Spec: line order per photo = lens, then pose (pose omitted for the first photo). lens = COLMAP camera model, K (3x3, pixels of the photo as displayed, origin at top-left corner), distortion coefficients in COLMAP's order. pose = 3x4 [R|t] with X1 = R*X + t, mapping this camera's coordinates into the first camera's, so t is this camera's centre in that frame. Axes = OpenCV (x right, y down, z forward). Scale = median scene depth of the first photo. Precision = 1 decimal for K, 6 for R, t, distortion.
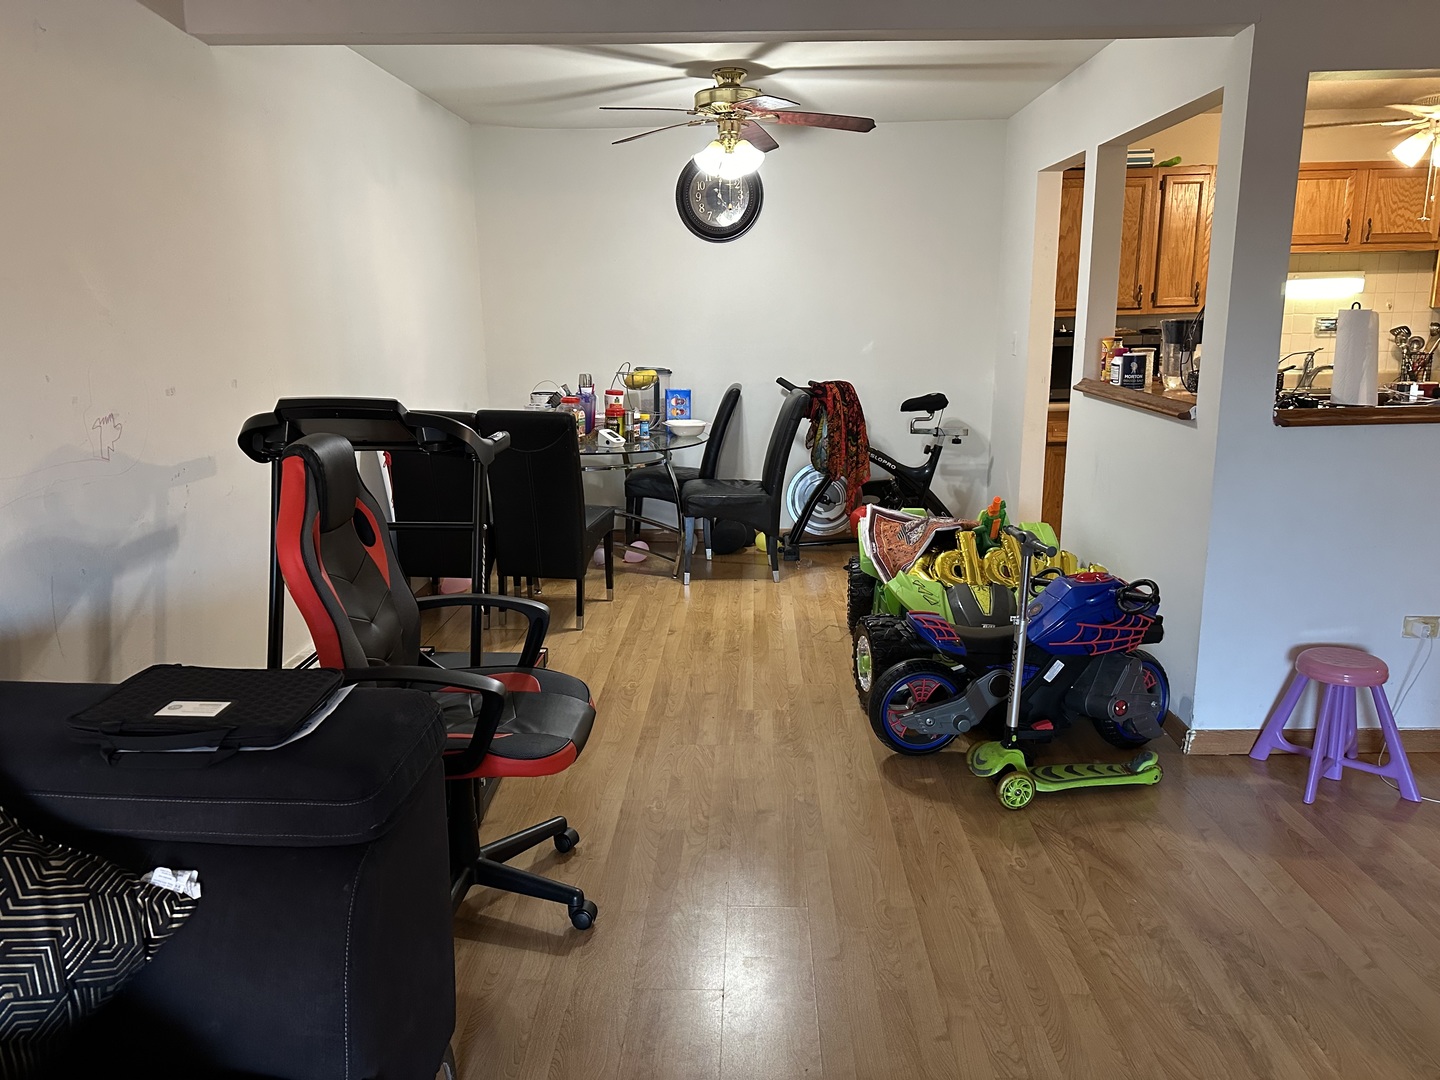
lens RADIAL K [[1009.9, 0, 726.3], [0, 1009.9, 540.9], [0, 0, 1]] dist [0.037213, -0.033763]
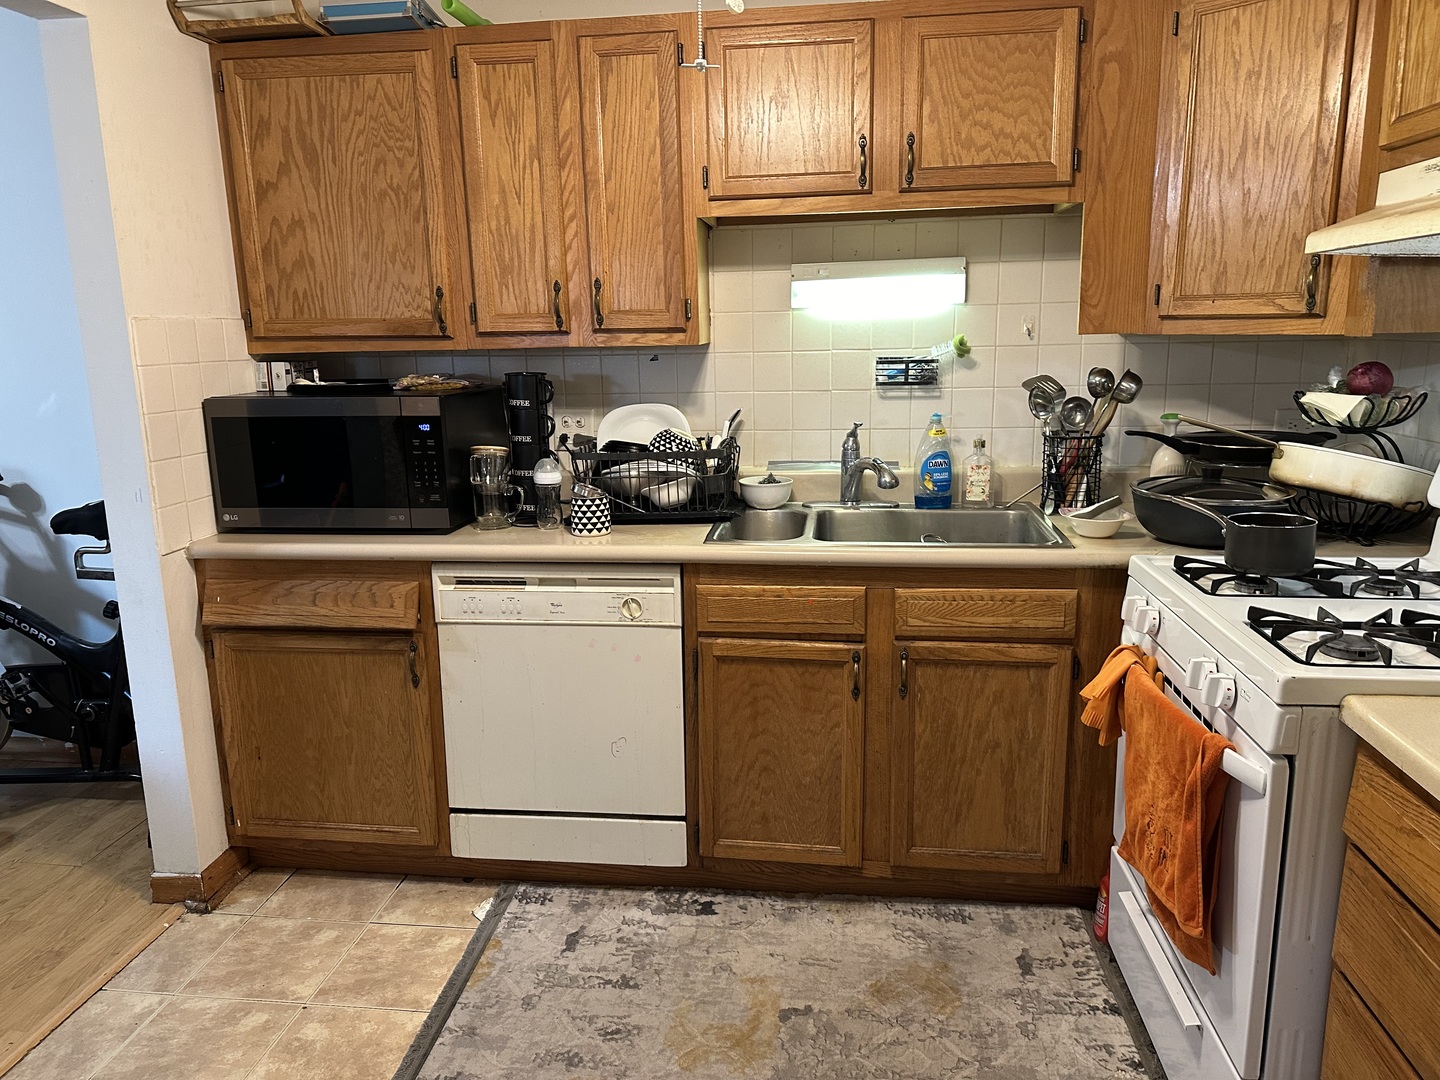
lens RADIAL K [[1009.9, 0, 711.6], [0, 1009.9, 534.7], [0, 0, 1]] dist [0.037213, -0.033763]
pose [[0.993745, 0.019619, -0.109932, 0.586408], [-0.020718, 0.999746, -0.008856, -0.135830], [0.109731, 0.011078, 0.993900, 0.549145]]
